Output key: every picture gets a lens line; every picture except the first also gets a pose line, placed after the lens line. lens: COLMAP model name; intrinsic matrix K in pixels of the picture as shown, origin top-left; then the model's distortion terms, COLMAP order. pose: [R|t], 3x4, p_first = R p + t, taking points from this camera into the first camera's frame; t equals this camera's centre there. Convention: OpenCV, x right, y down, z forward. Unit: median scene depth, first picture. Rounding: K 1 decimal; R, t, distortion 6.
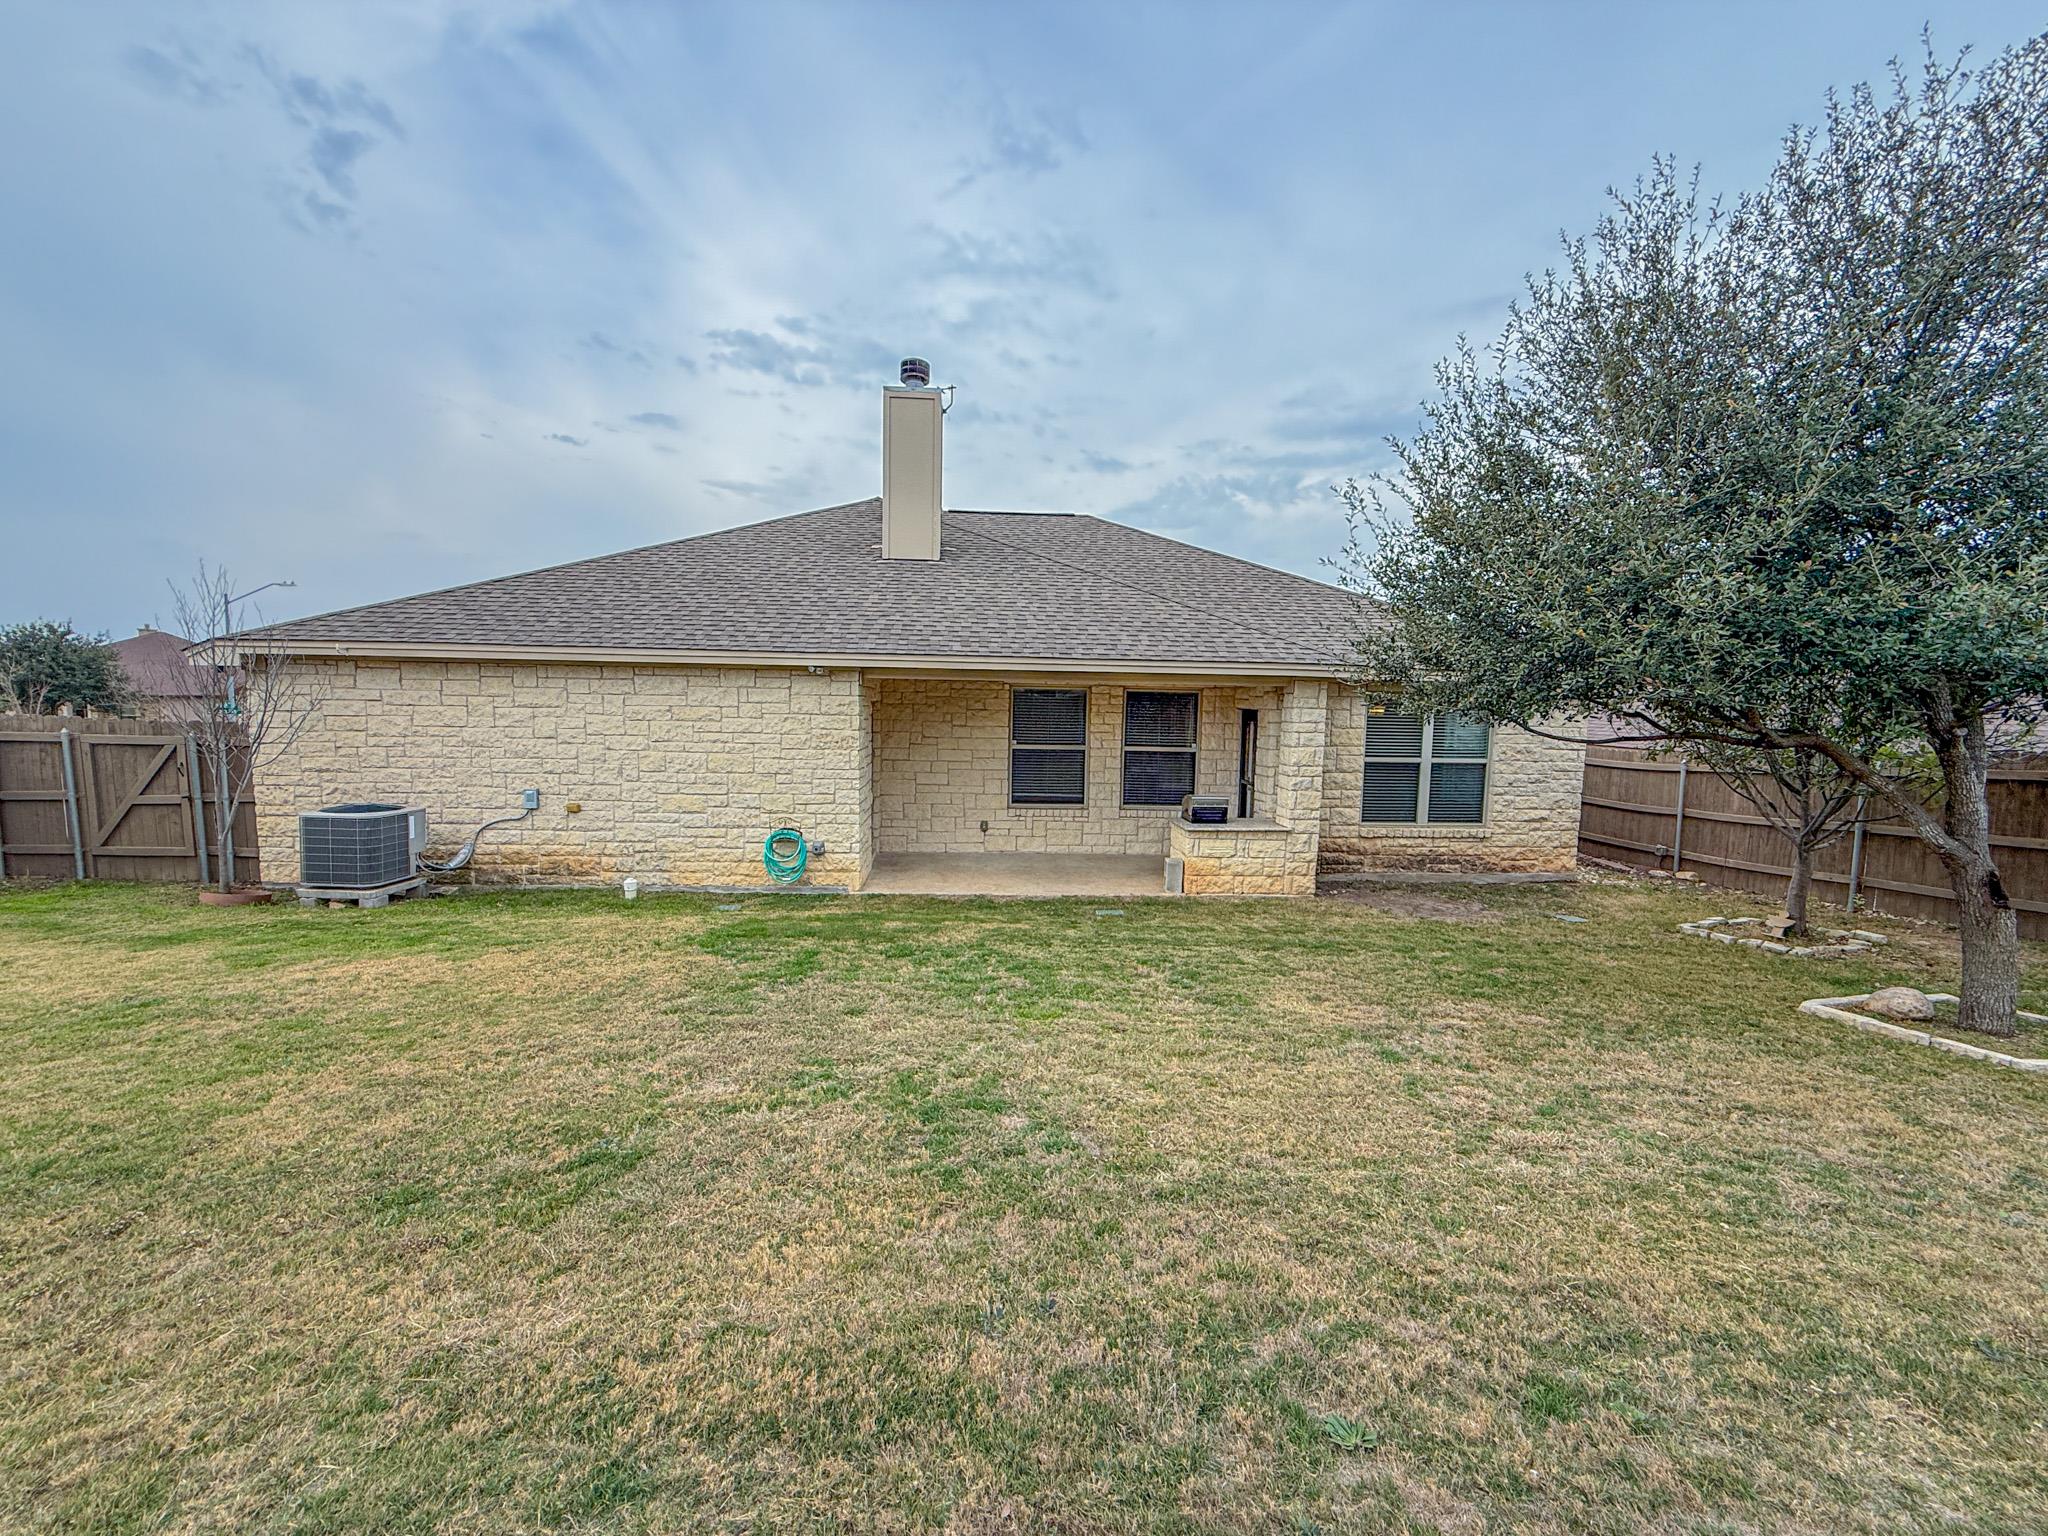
lens RADIAL K [[818.3, 0, 1021.4], [0, 818.3, 766.4], [0, 0, 1]] dist [0.000870, 0.000353]
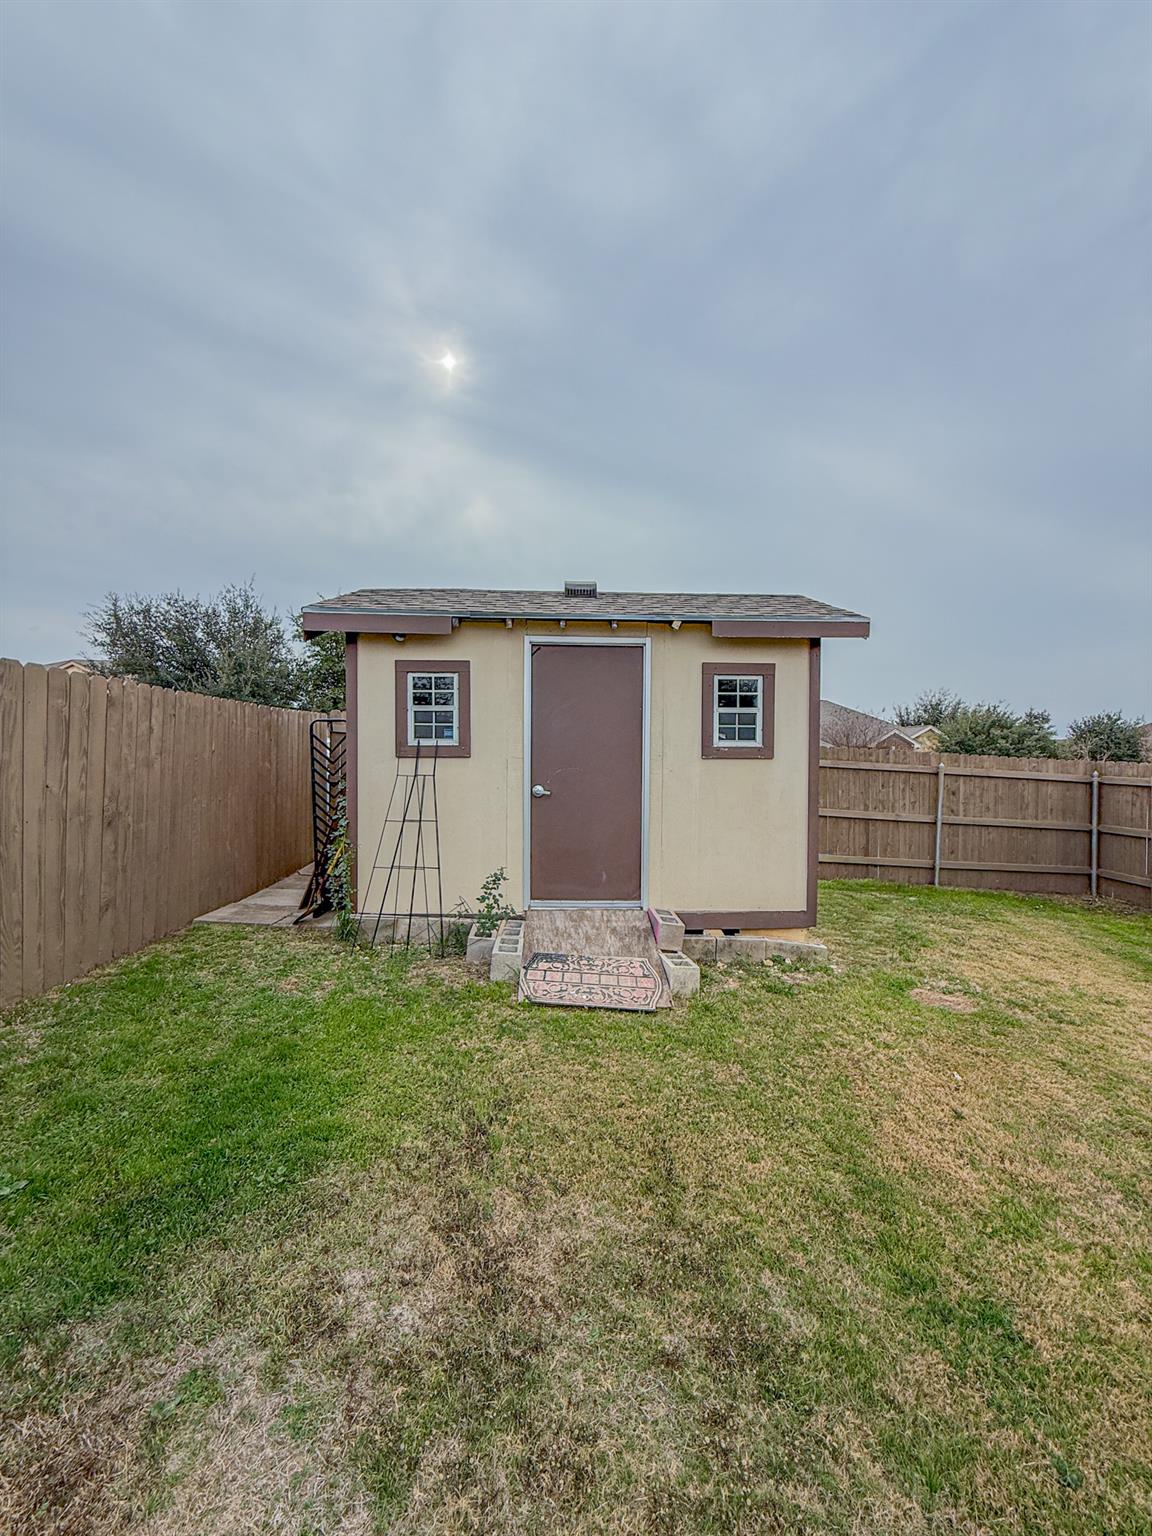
lens RADIAL K [[613.8, 0, 576.0], [0, 613.8, 768.0], [0, 0, 1]] dist [0.000870, 0.000353]
pose [[0.001027, 0.009577, -0.999954, -0.280558], [-0.092661, 0.995653, 0.009441, 0.008203], [0.995697, 0.092647, 0.001910, 0.180903]]
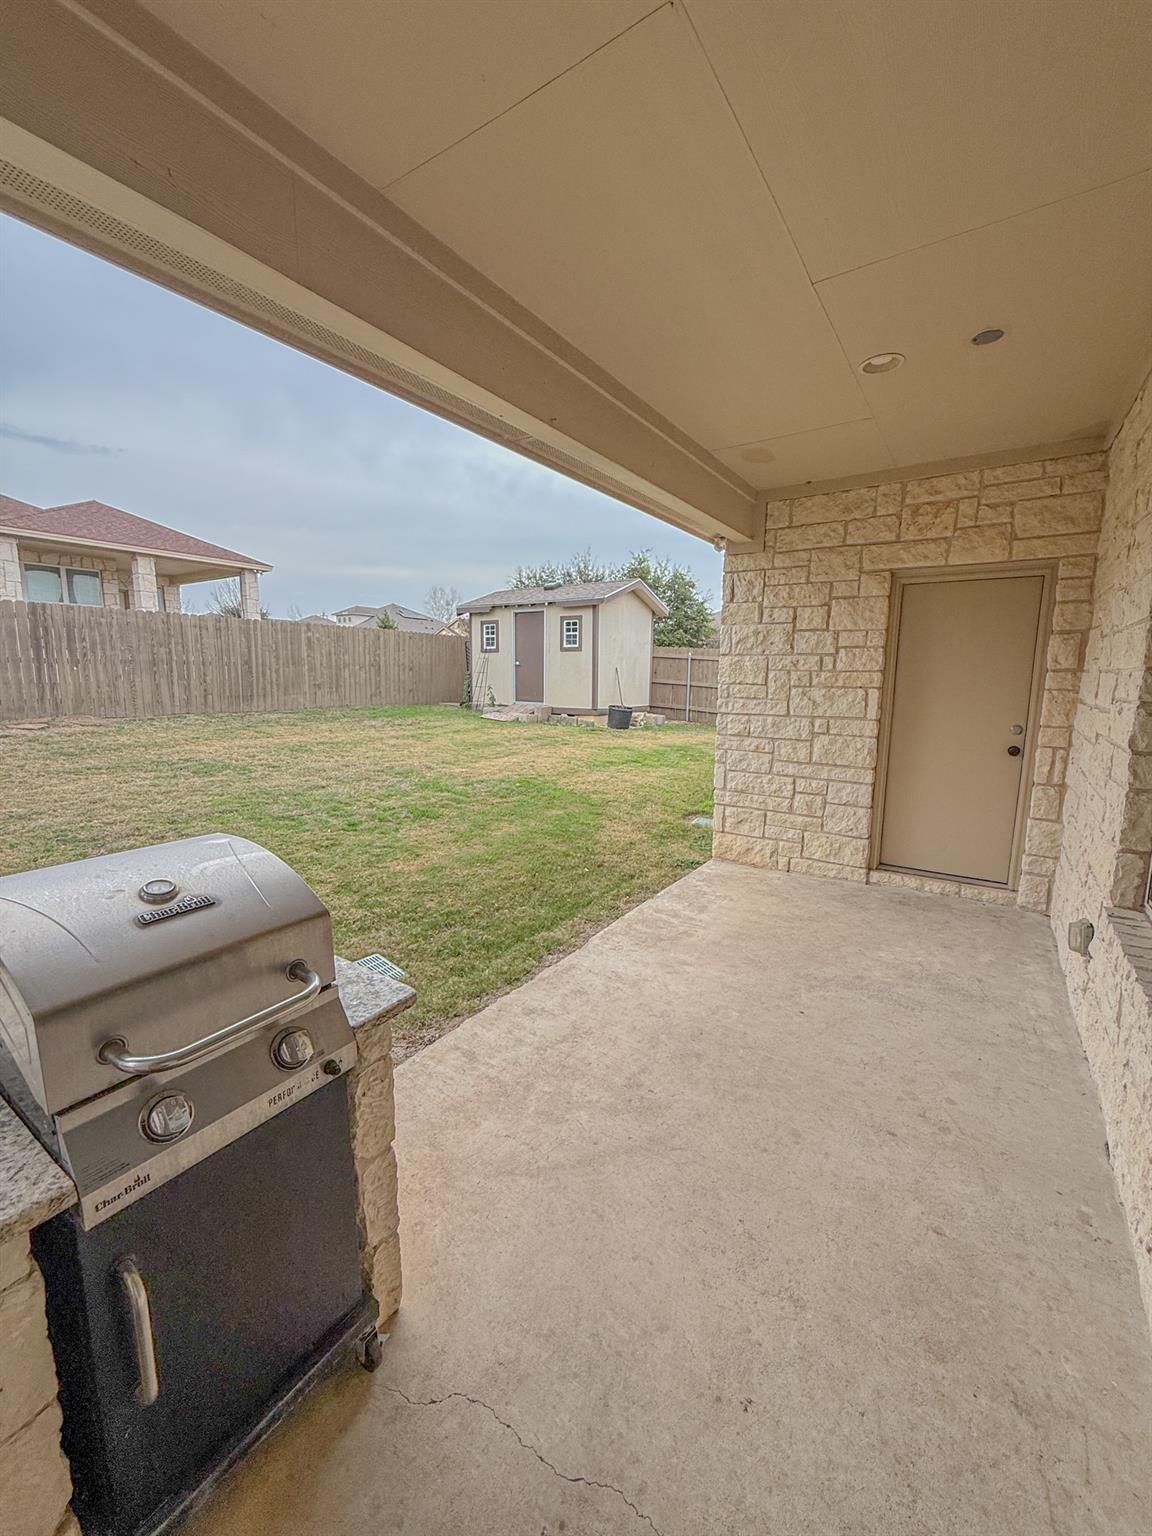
lens RADIAL K [[611.4, 0, 578.9], [0, 611.4, 767.0], [0, 0, 1]] dist [0.001595, 0.000432]
pose [[-0.603826, 0.098003, -0.791068, 0.249972], [-0.089803, 0.977731, 0.189675, -0.012202], [0.792041, 0.185571, -0.581579, 1.063304]]
